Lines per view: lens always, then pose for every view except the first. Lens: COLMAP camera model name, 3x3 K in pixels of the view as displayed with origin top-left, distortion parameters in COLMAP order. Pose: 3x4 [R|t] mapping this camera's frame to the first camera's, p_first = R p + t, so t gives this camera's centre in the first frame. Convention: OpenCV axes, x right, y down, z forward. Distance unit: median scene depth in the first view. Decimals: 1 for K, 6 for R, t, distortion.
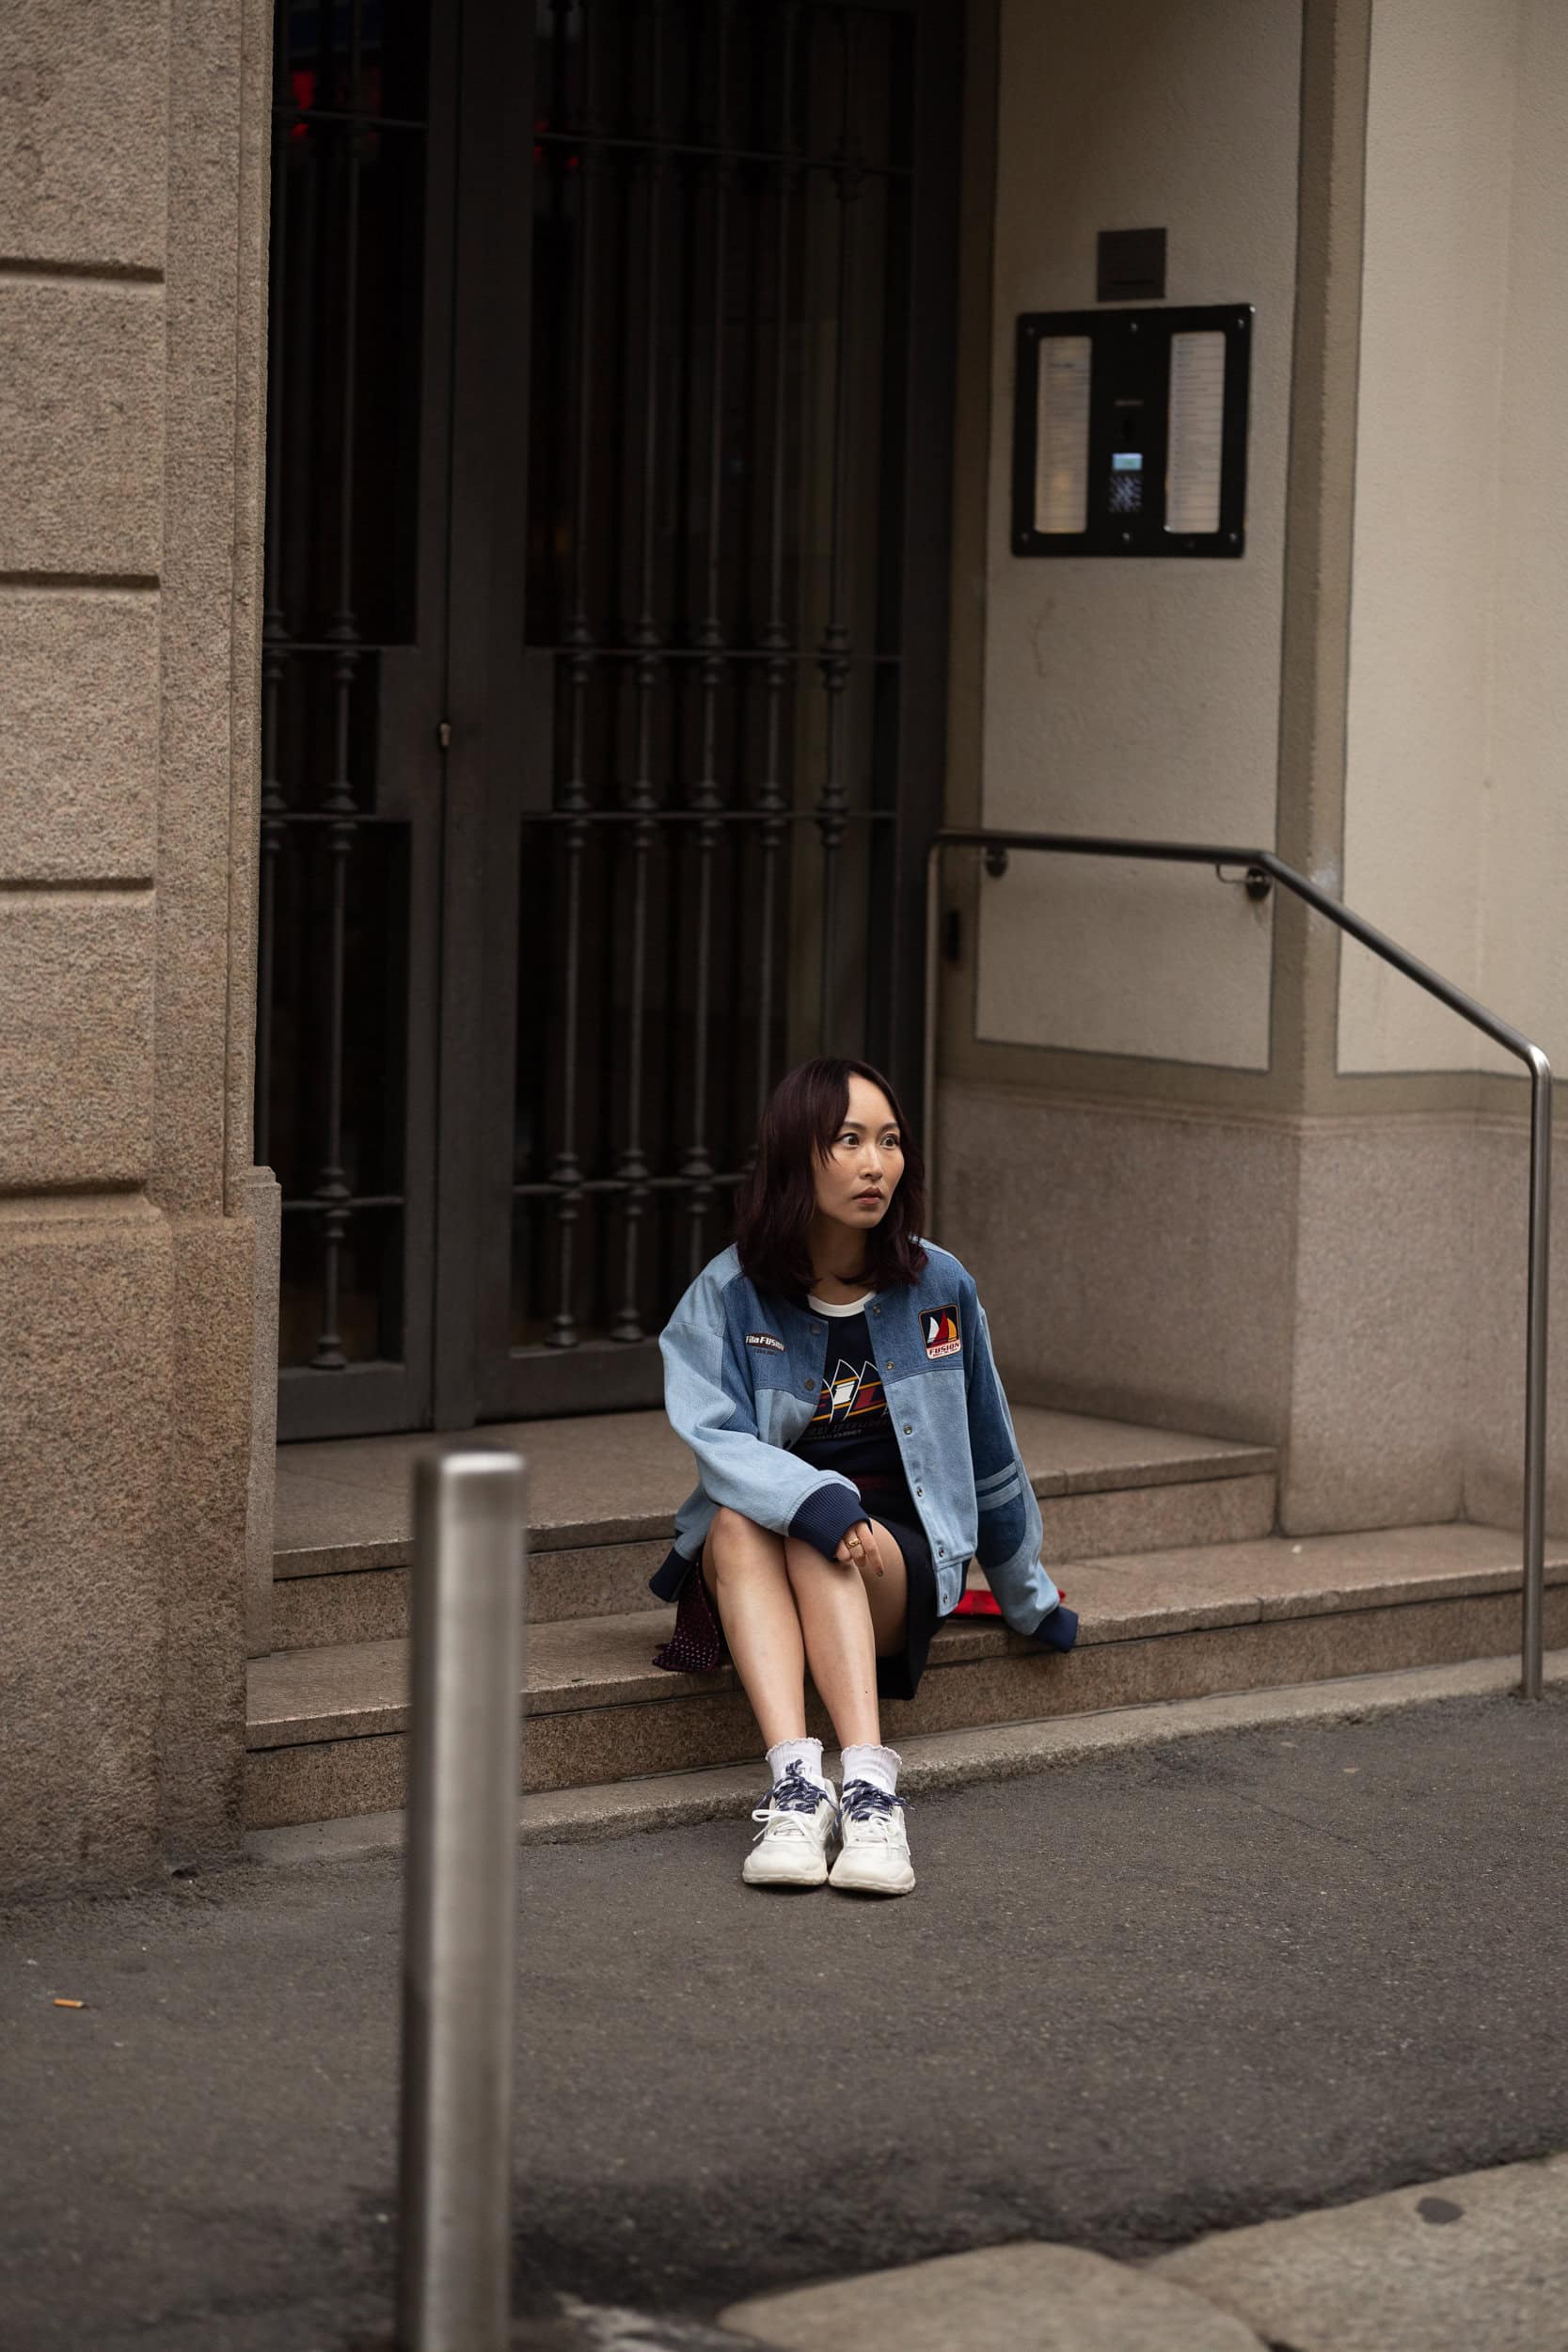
lens RADIAL K [[5758.6, 0, 855.1], [0, 5758.6, 1176.0], [0, 0, 1]] dist [0.030357, -0.093600]
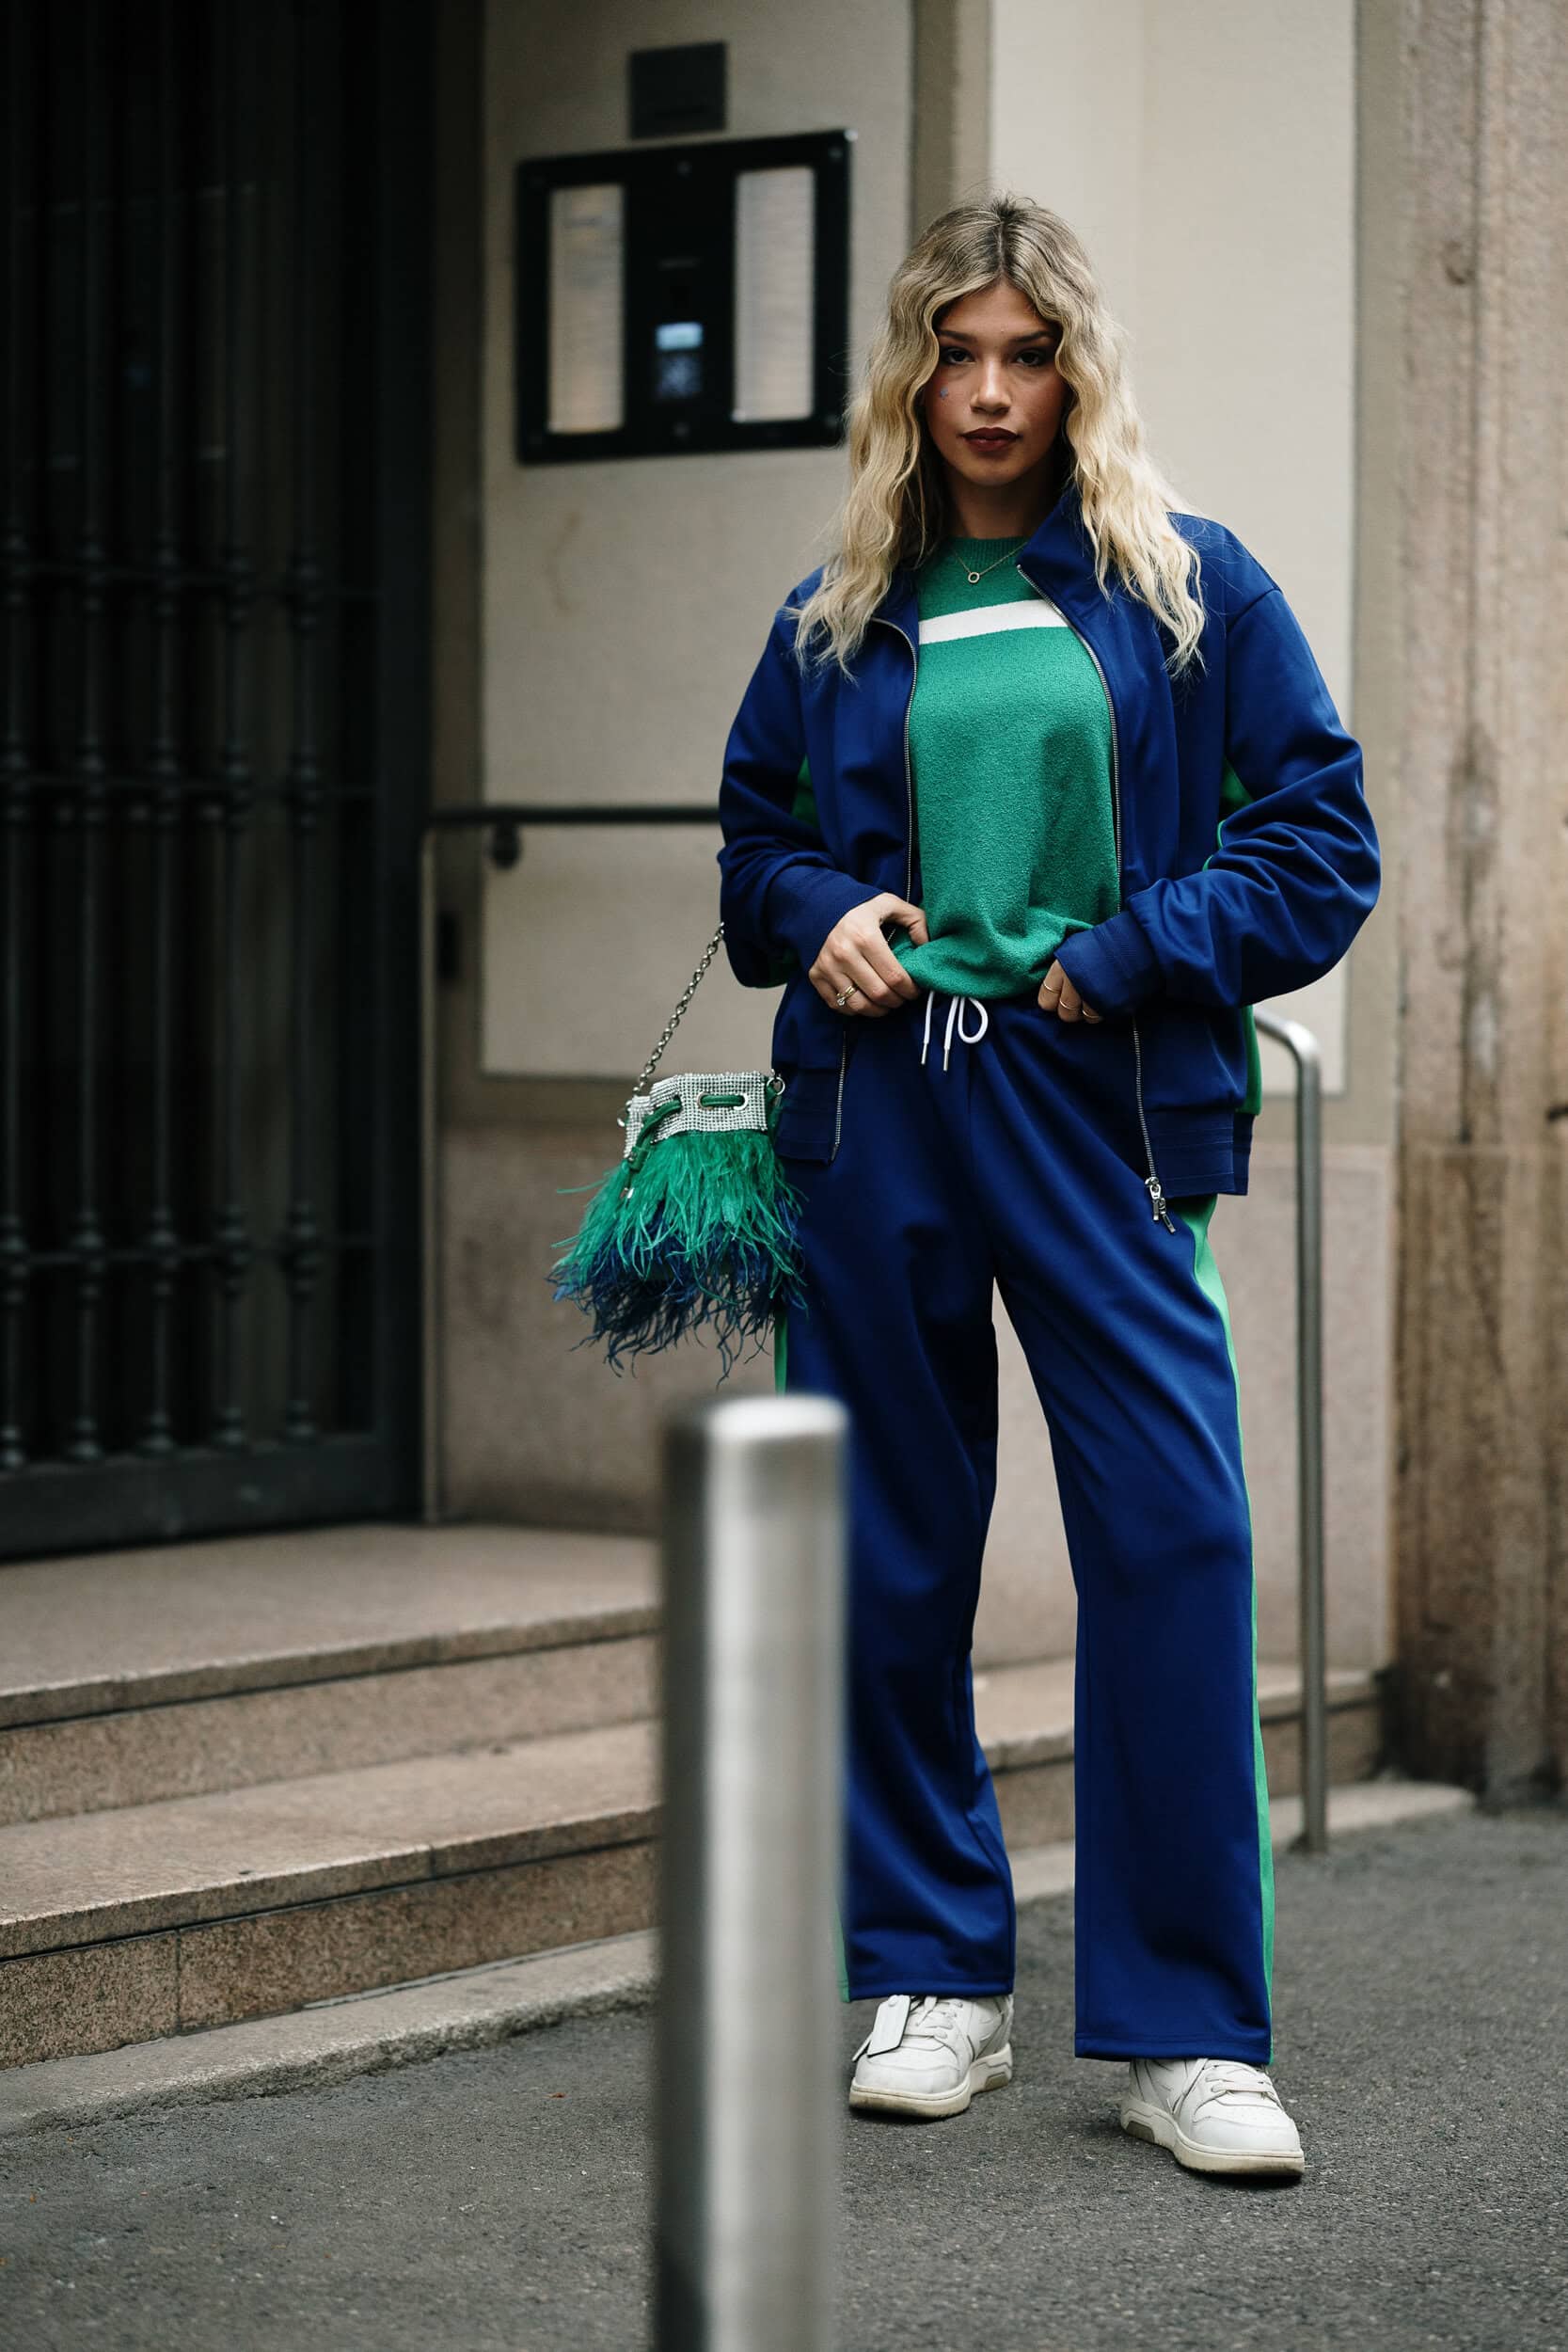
lens RADIAL K [[5758.6, 0, 855.1], [0, 5758.6, 1176.0], [0, 0, 1]] dist [0.030357, -0.093600]
pose [[0.975392, -0.026786, 0.218844, -0.143050], [0.037482, 0.998290, -0.044868, 0.038843], [-0.217268, 0.051966, 0.974728, 0.297033]]
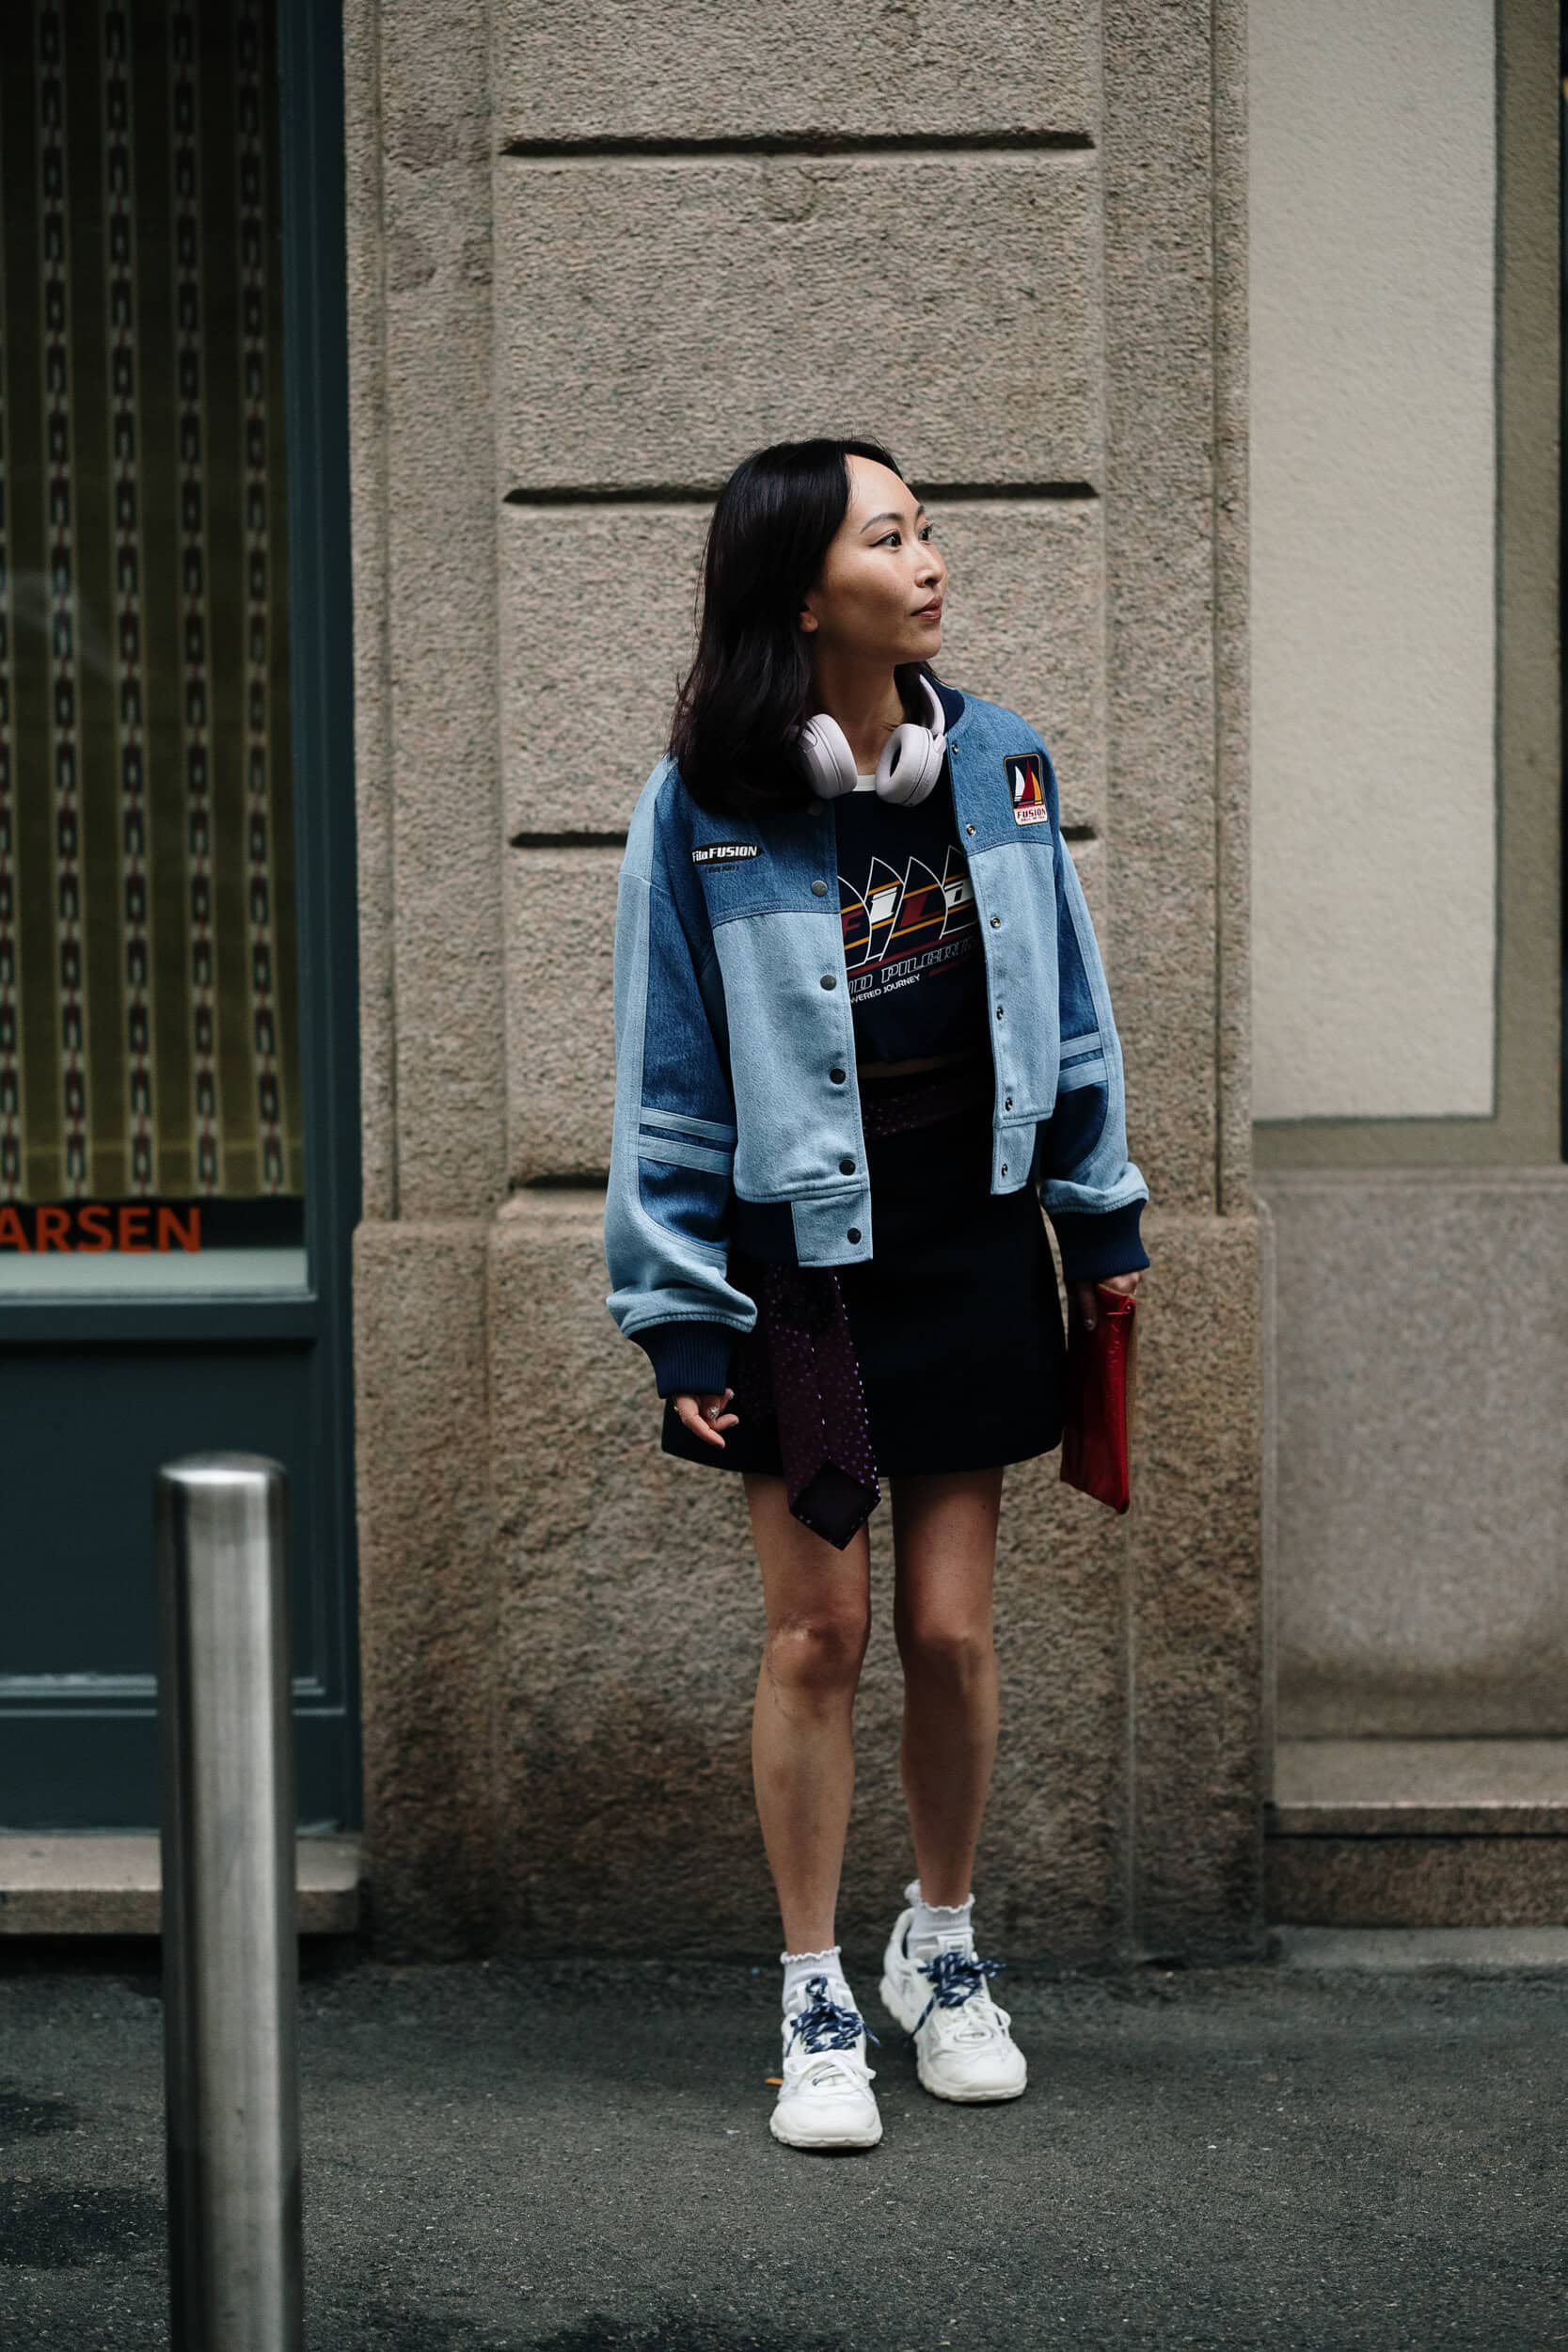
lens RADIAL K [[5758.6, 0, 855.1], [0, 5758.6, 1176.0], [0, 0, 1]] dist [0.030357, -0.093600]
pose [[0.748597, 0.024089, -0.662587, 0.430107], [-0.028801, 0.999578, 0.003801, -0.000665], [0.662399, 0.016238, 0.748975, 0.314632]]
